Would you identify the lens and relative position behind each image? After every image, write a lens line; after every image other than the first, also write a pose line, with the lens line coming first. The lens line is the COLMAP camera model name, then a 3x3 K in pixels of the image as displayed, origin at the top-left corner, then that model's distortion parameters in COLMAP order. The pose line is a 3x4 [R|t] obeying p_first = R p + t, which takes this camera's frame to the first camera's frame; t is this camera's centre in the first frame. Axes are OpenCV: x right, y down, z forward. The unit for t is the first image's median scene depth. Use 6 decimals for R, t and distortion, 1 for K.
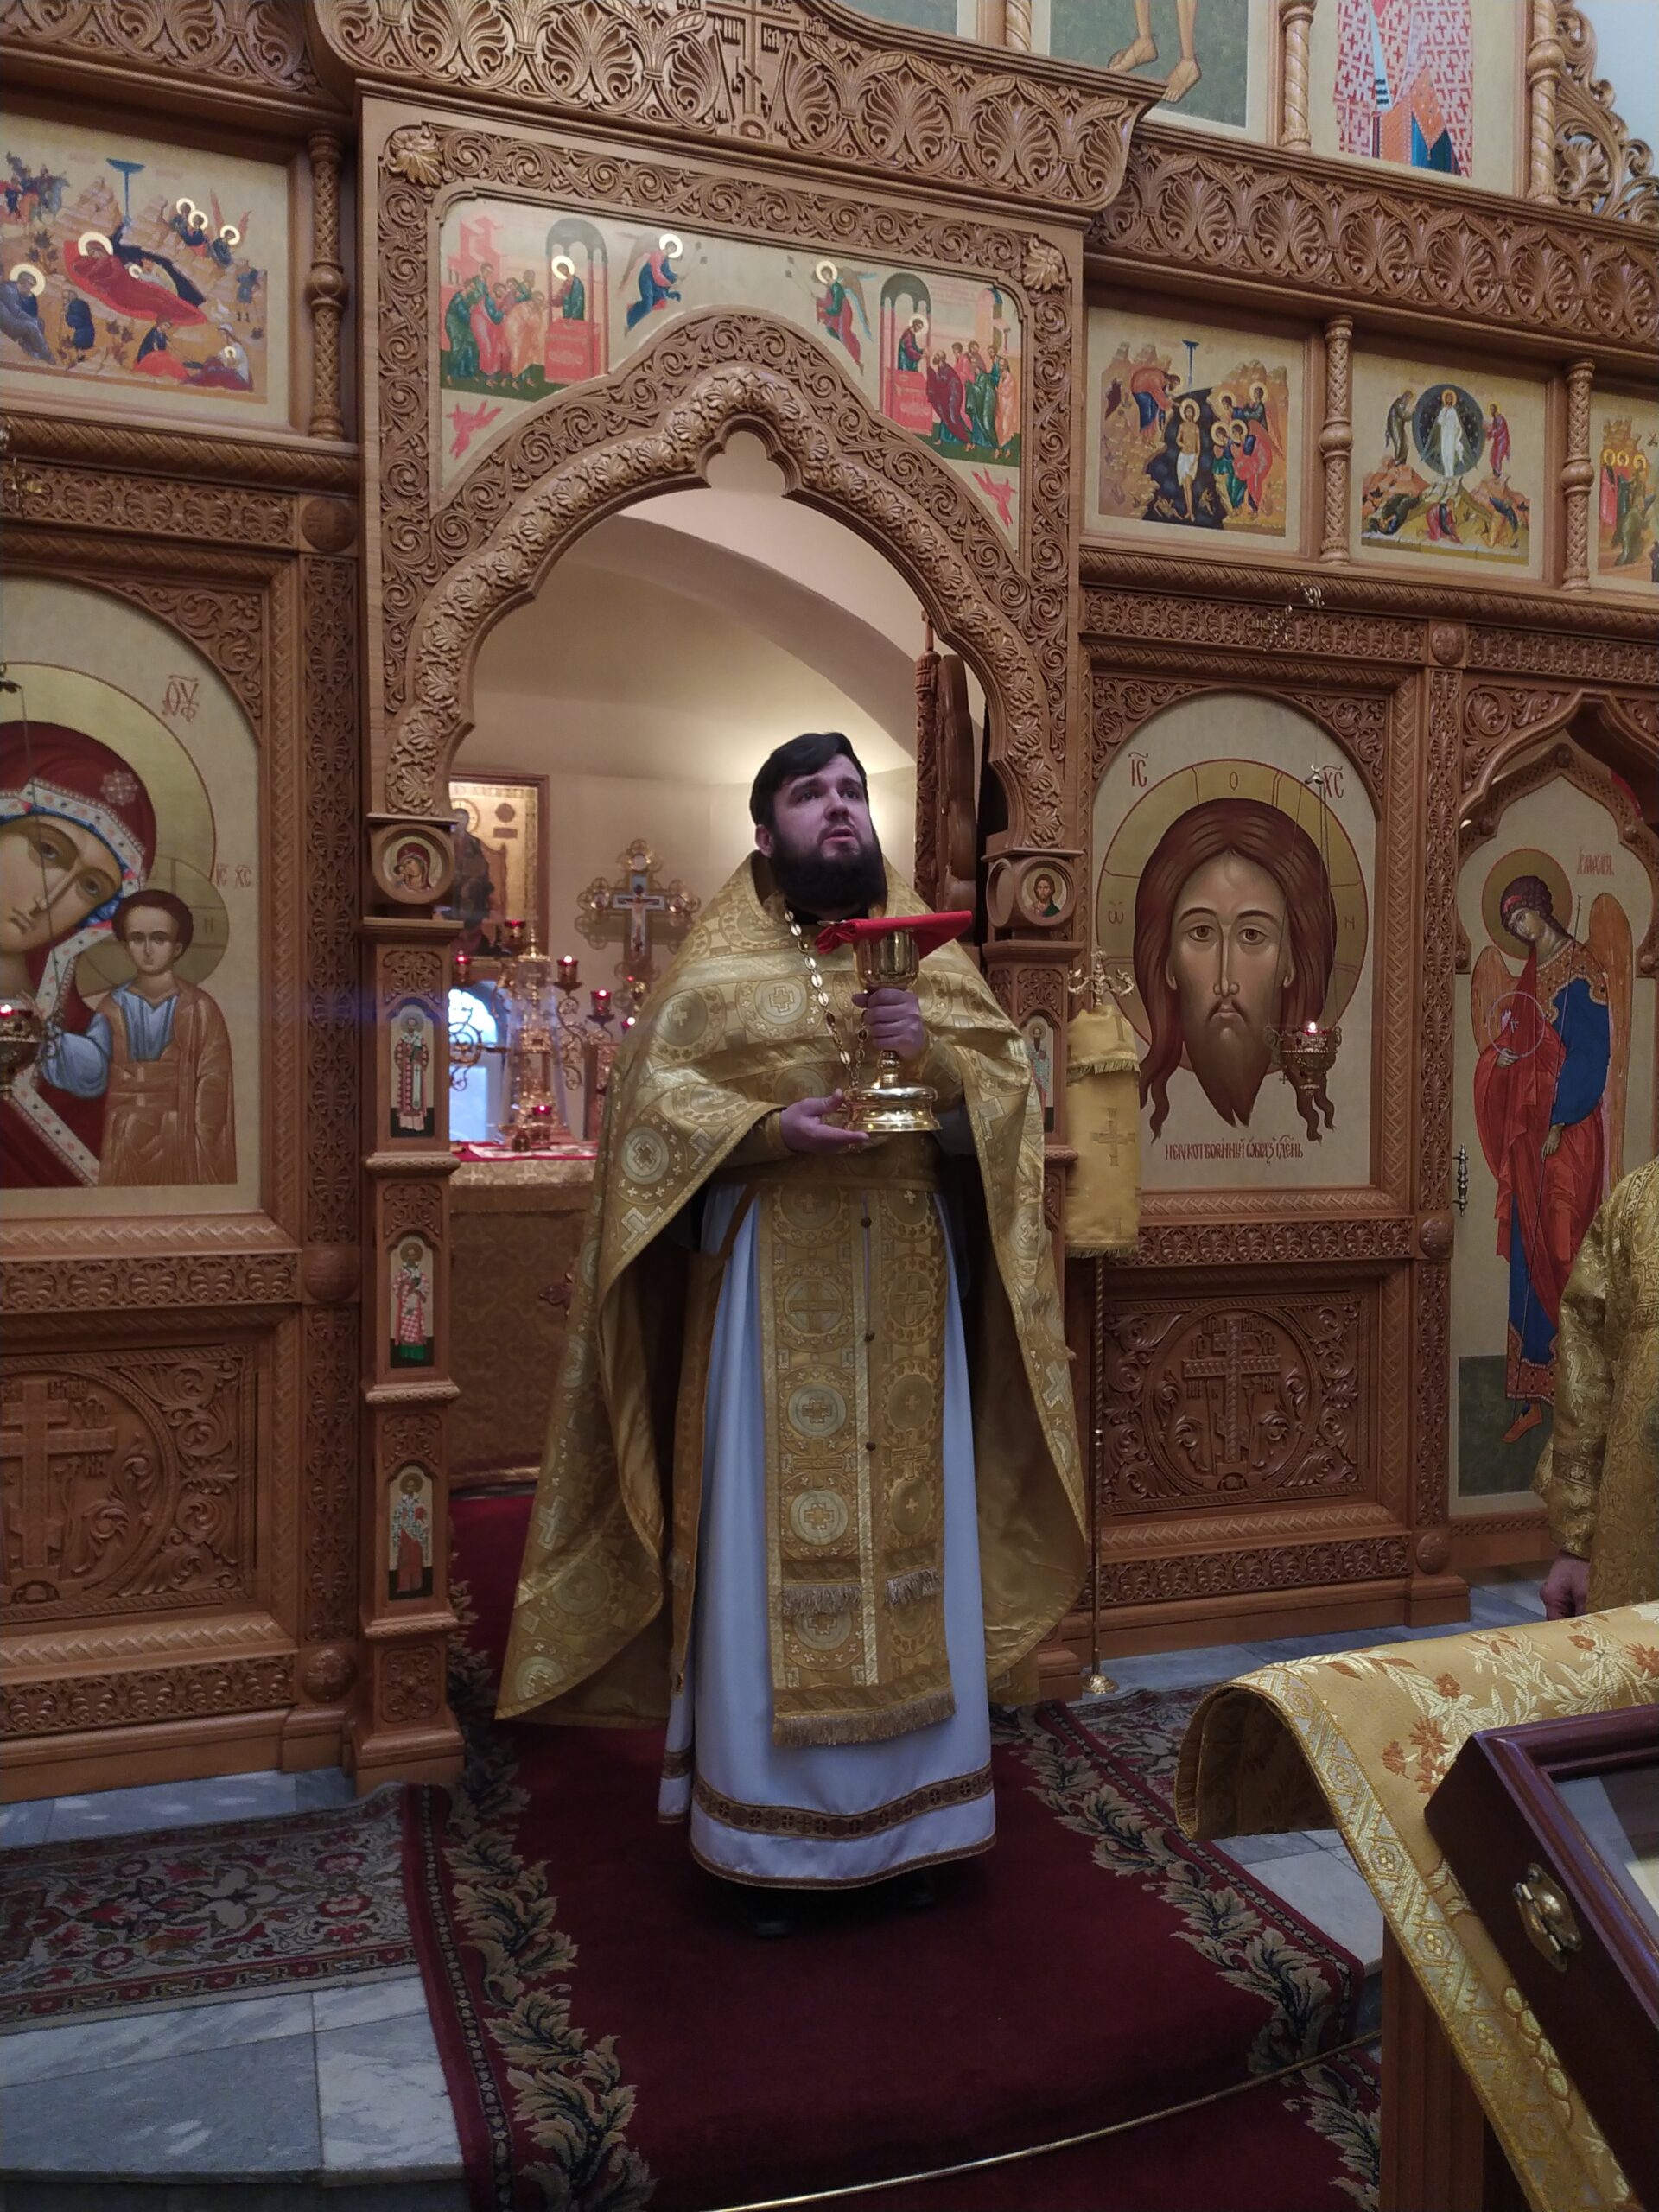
lens RADIAL K [[1664.5, 0, 829.5], [0, 1664.5, 1106.0], [0, 0, 1]] dist [0.075805, -0.099022]
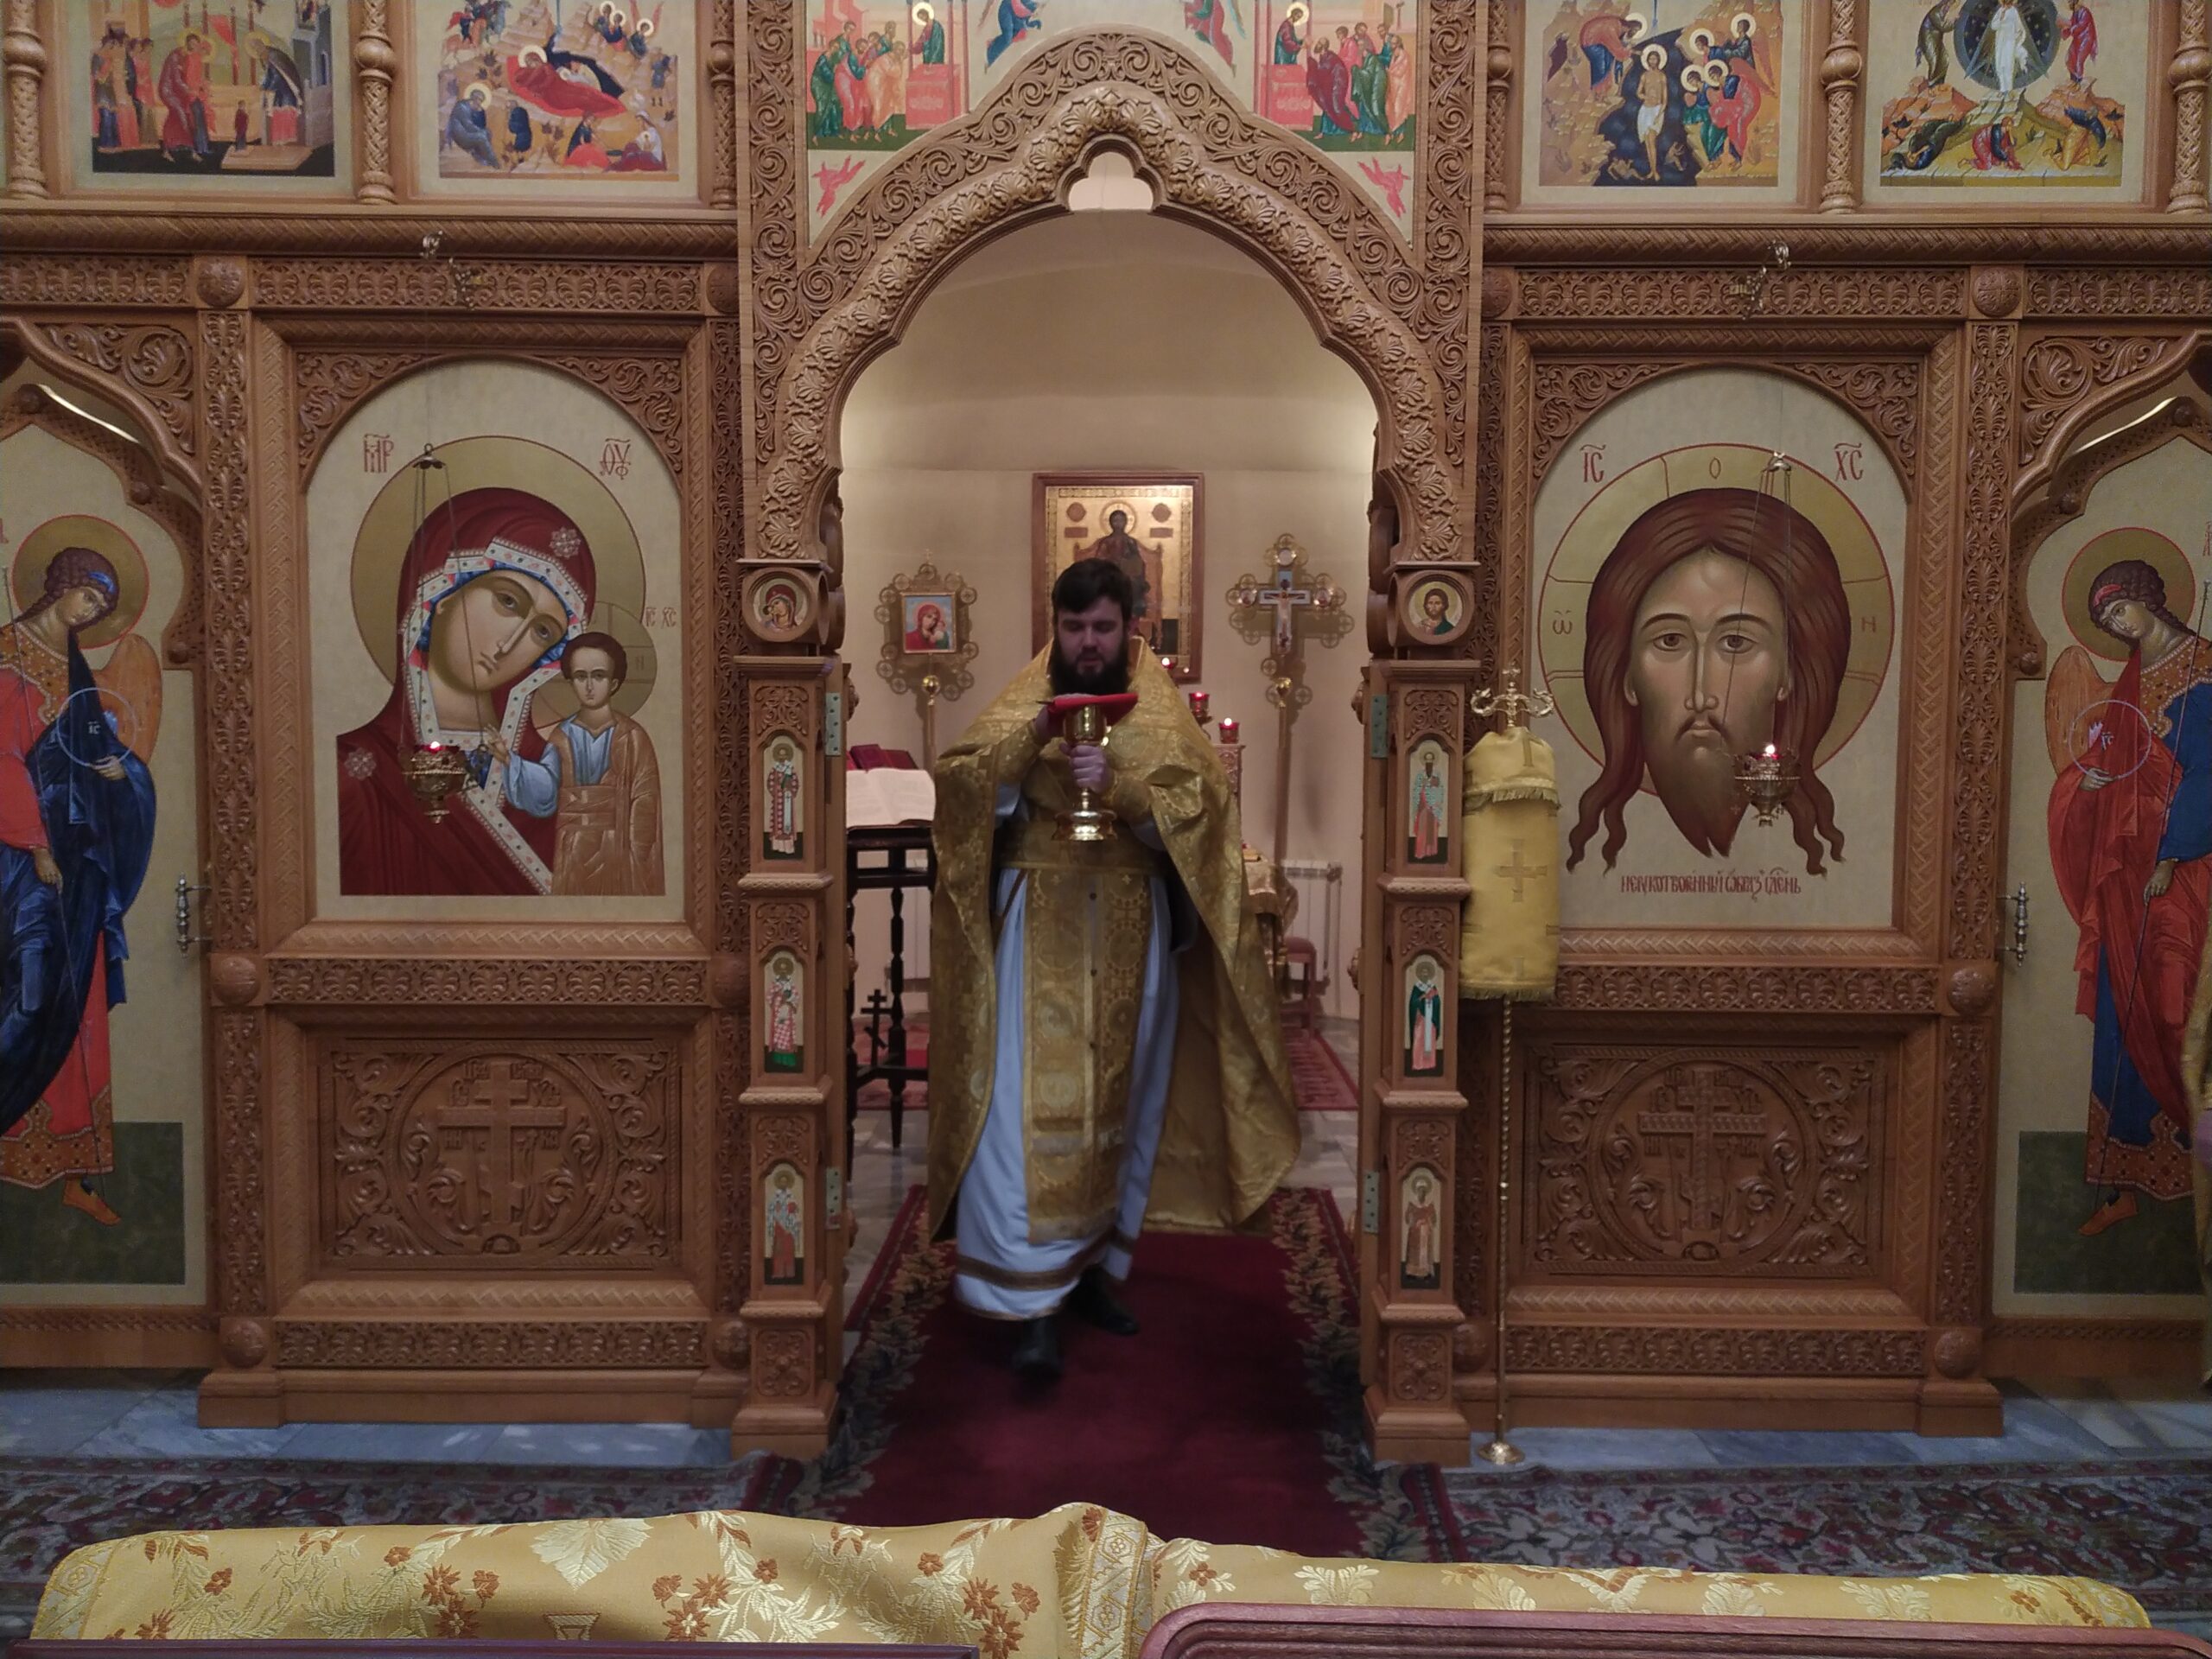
lens RADIAL K [[1648.9, 0, 1103.4], [0, 1648.9, 831.5], [0, 0, 1]] dist [0.071517, -0.079958]
pose [[0.942705, 0.018266, -0.333127, 0.285004], [-0.008459, 0.999488, 0.030866, -0.032340], [0.333520, -0.026280, 0.942377, 0.065650]]
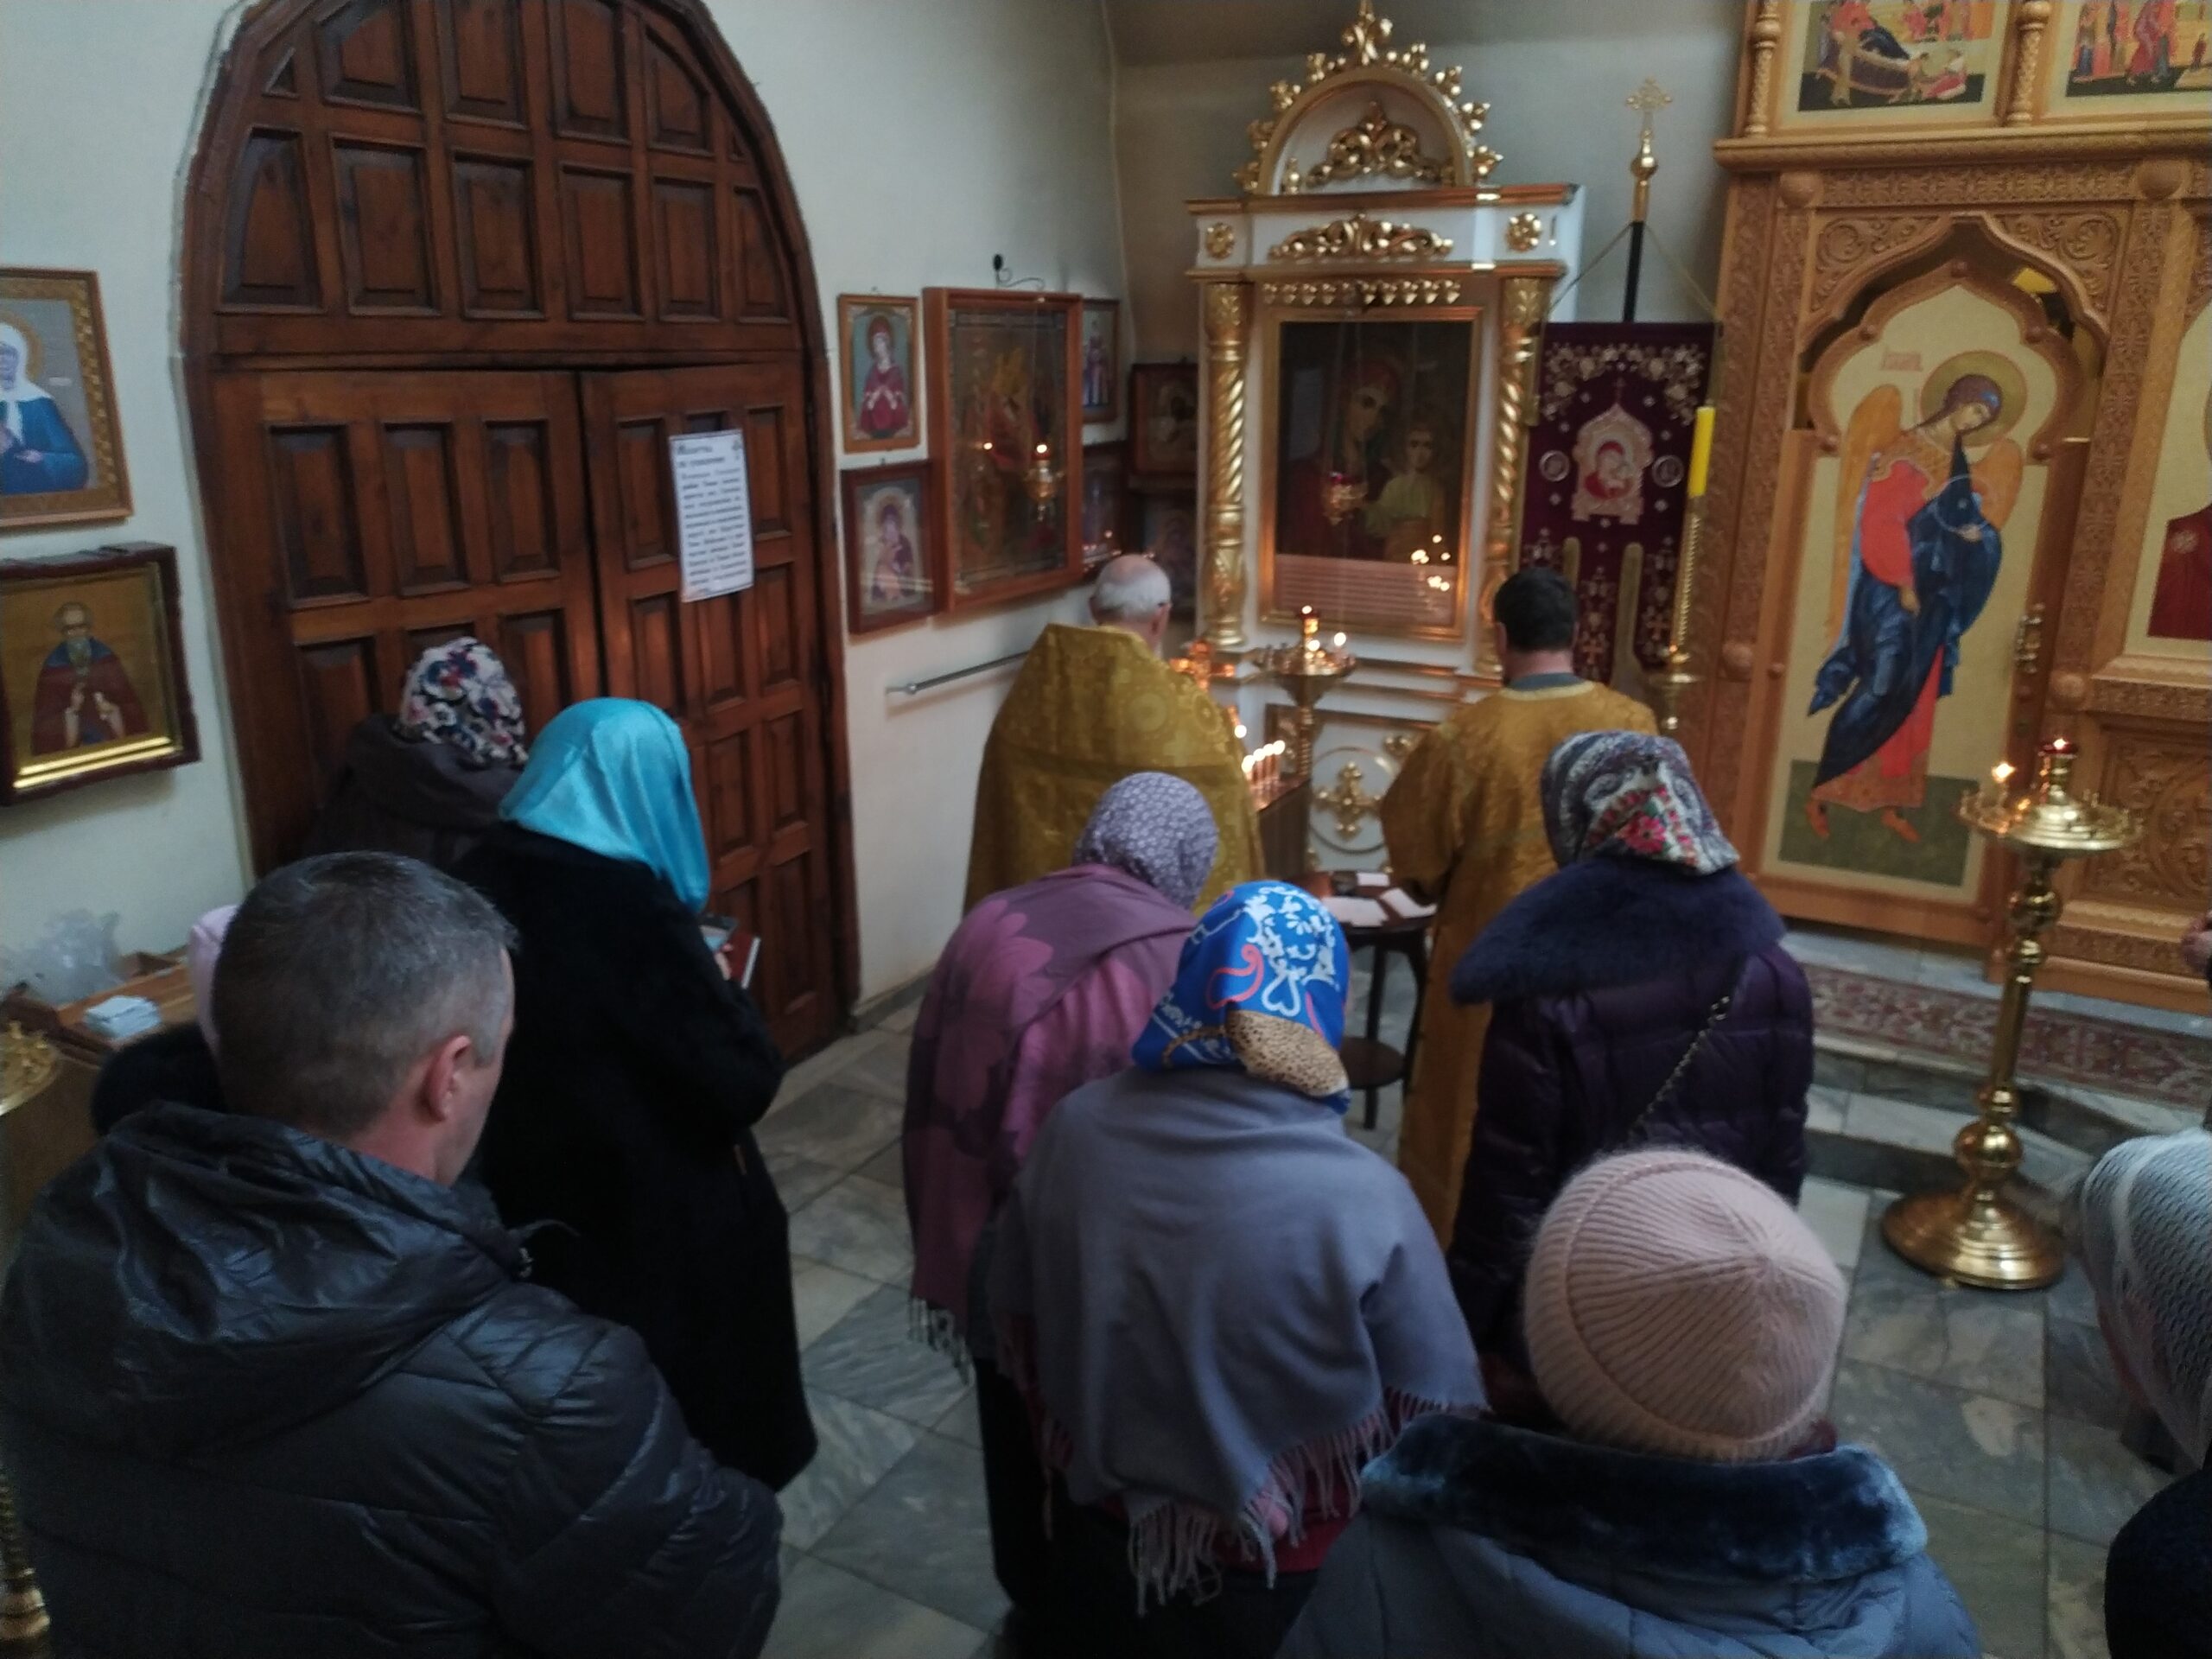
lens RADIAL K [[1656.6, 0, 1105.4], [0, 1656.6, 804.1], [0, 0, 1]] dist [0.064693, -0.055057]
pose [[0.663078, 0.205815, -0.719700, -0.052796], [-0.021449, 0.966287, 0.256571, -0.176921], [0.748243, -0.154690, 0.645139, -0.785149]]
